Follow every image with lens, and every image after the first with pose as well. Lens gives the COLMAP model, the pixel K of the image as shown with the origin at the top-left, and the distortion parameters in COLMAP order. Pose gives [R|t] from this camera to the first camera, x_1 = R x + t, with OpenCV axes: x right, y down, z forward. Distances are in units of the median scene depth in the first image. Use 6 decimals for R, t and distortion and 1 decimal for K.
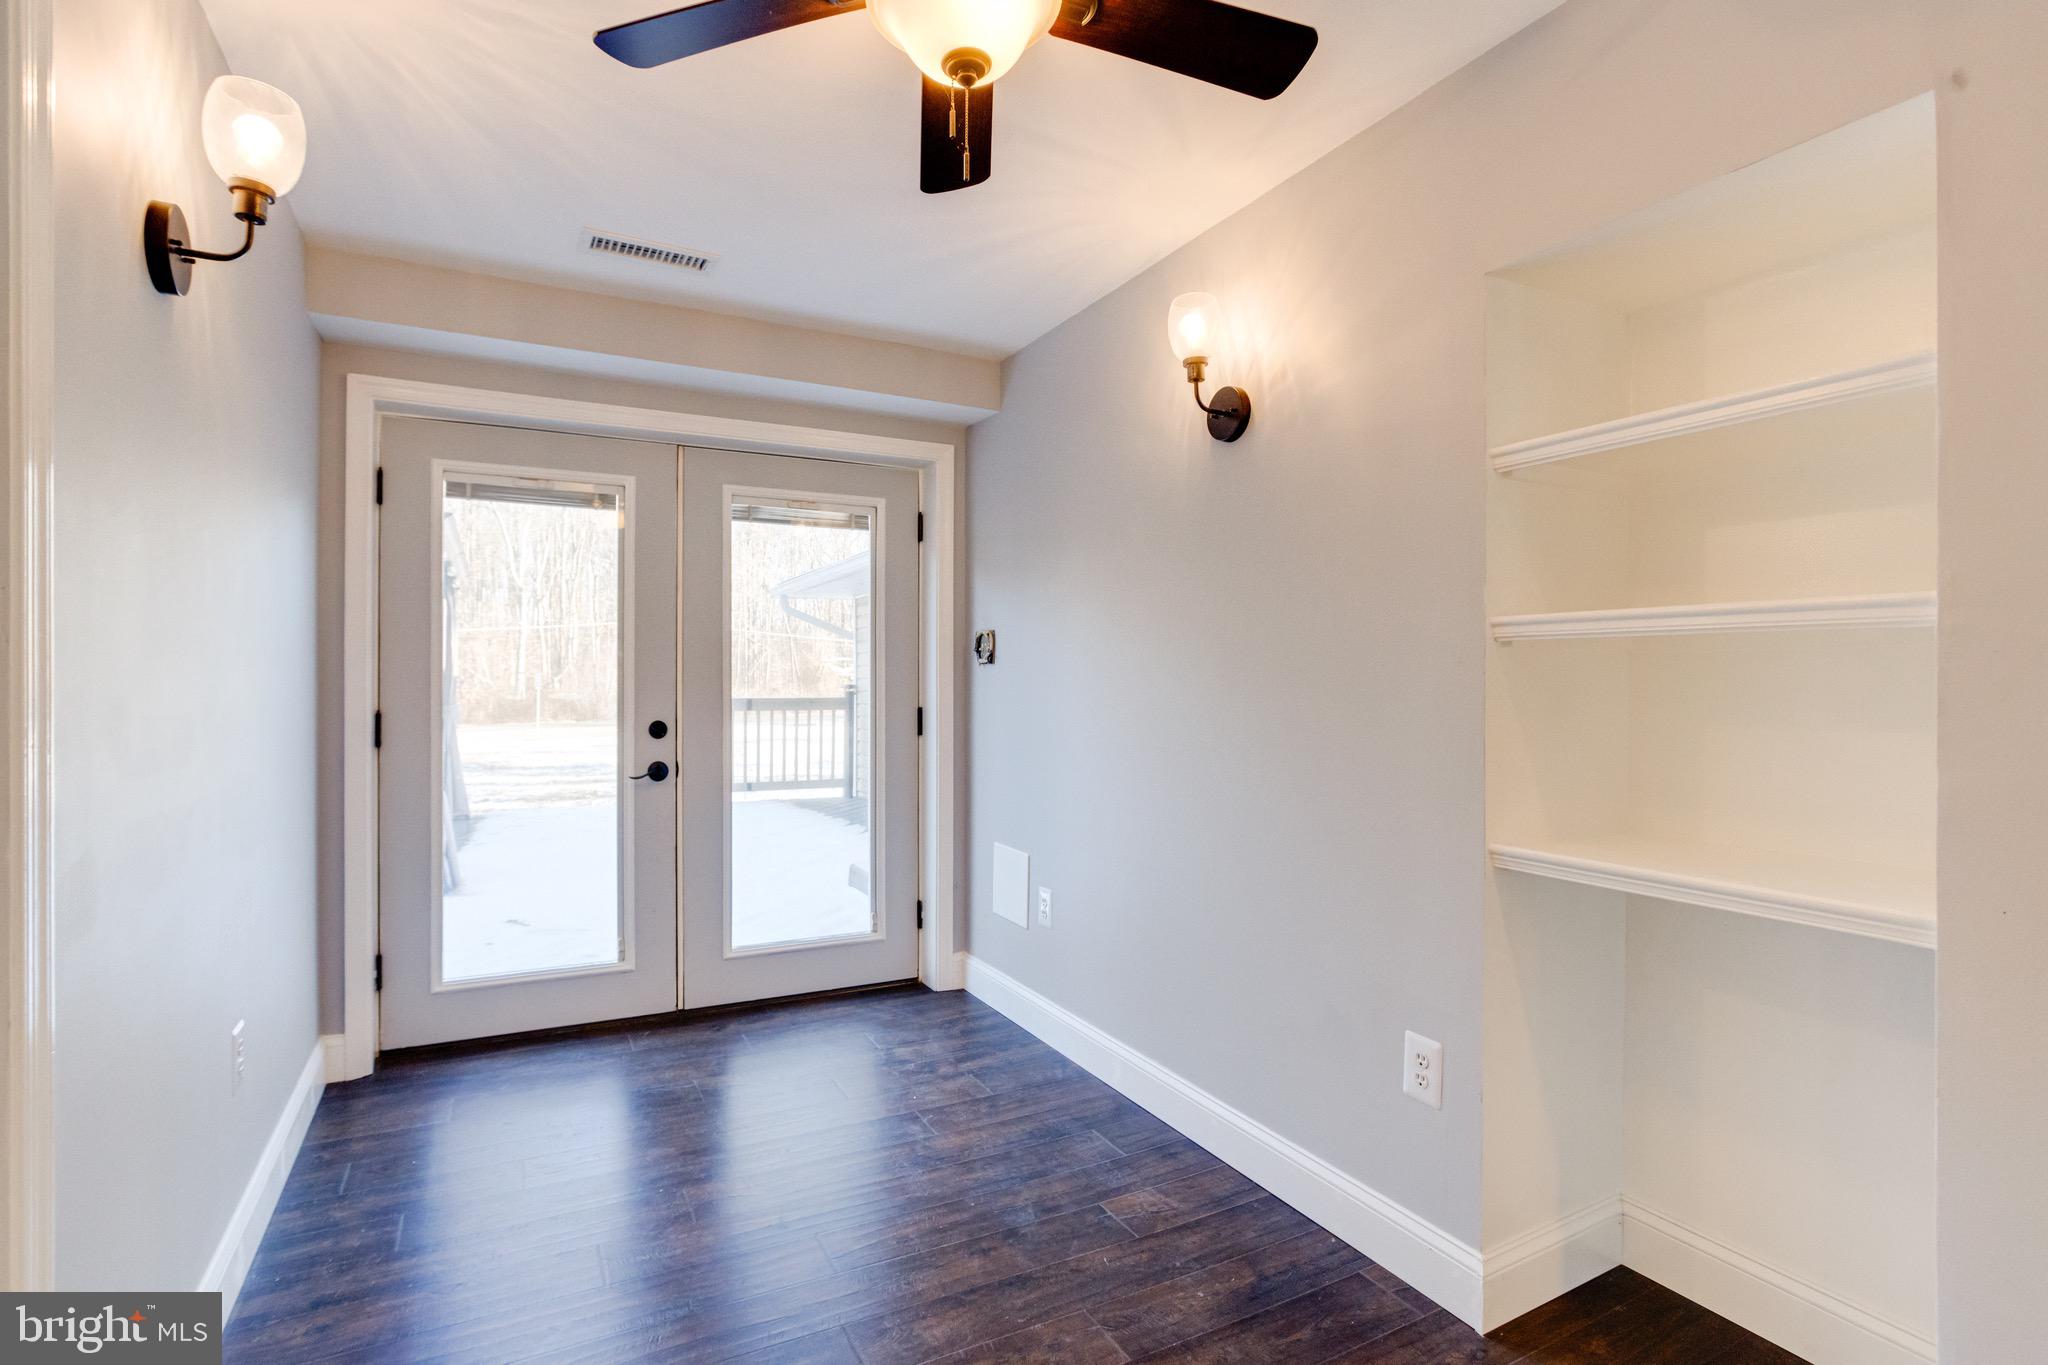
lens RADIAL K [[997.8, 0, 1020.0], [0, 997.8, 688.6], [0, 0, 1]] dist [-0.017840, 0.000676]
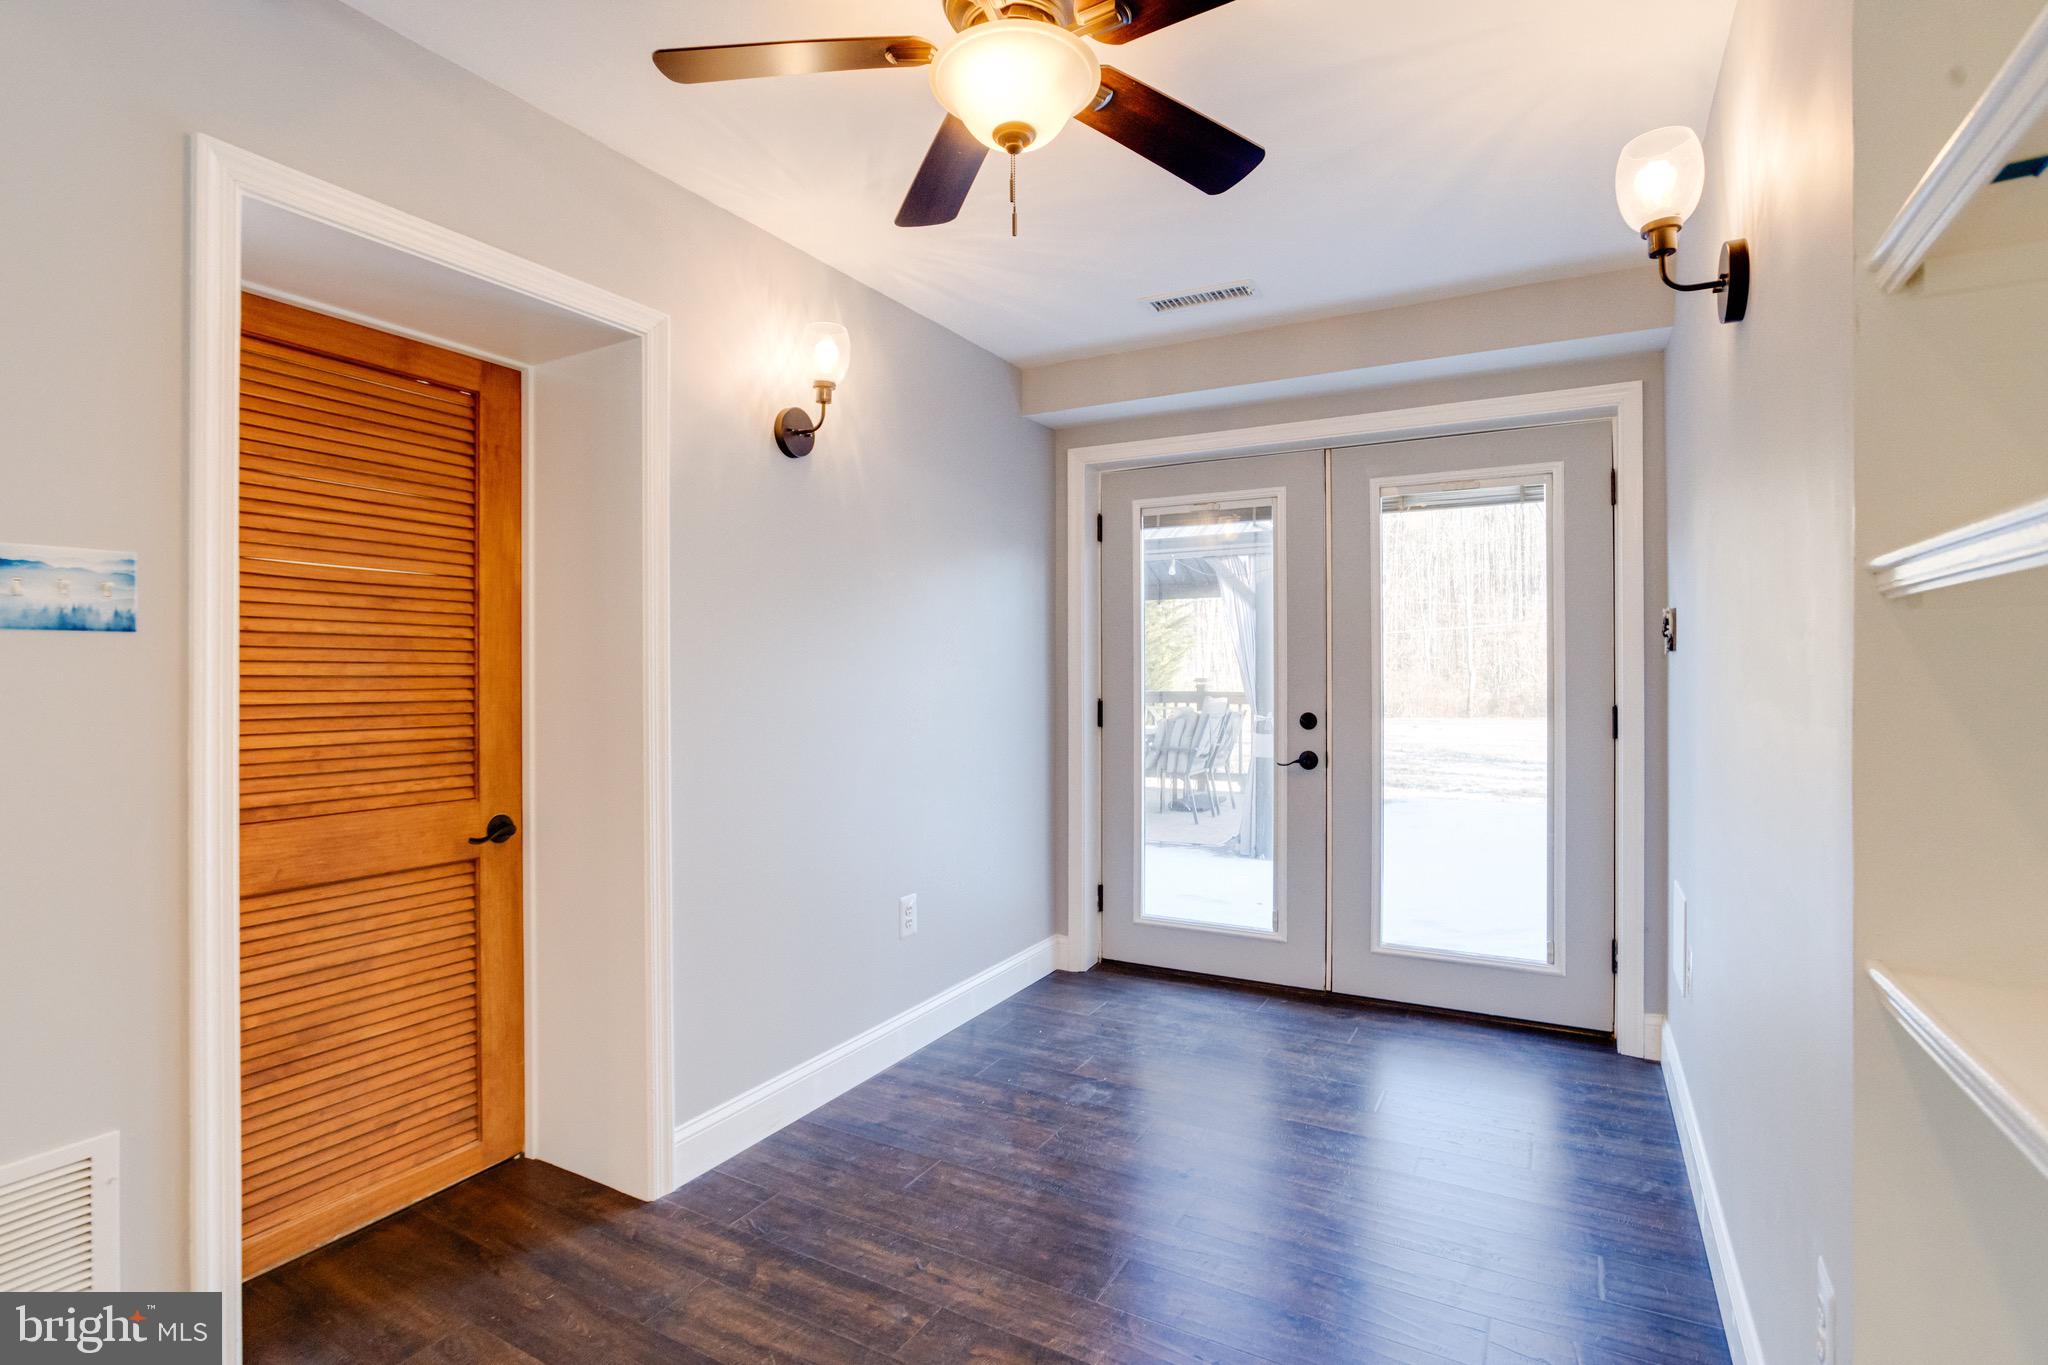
lens RADIAL K [[997.8, 0, 1019.8], [0, 997.8, 675.1], [0, 0, 1]] dist [-0.017840, 0.000676]
pose [[0.554184, -0.003823, -0.832385, 0.348696], [-0.001433, 0.999984, -0.005547, -0.001209], [0.832393, 0.004267, 0.554170, 0.152374]]
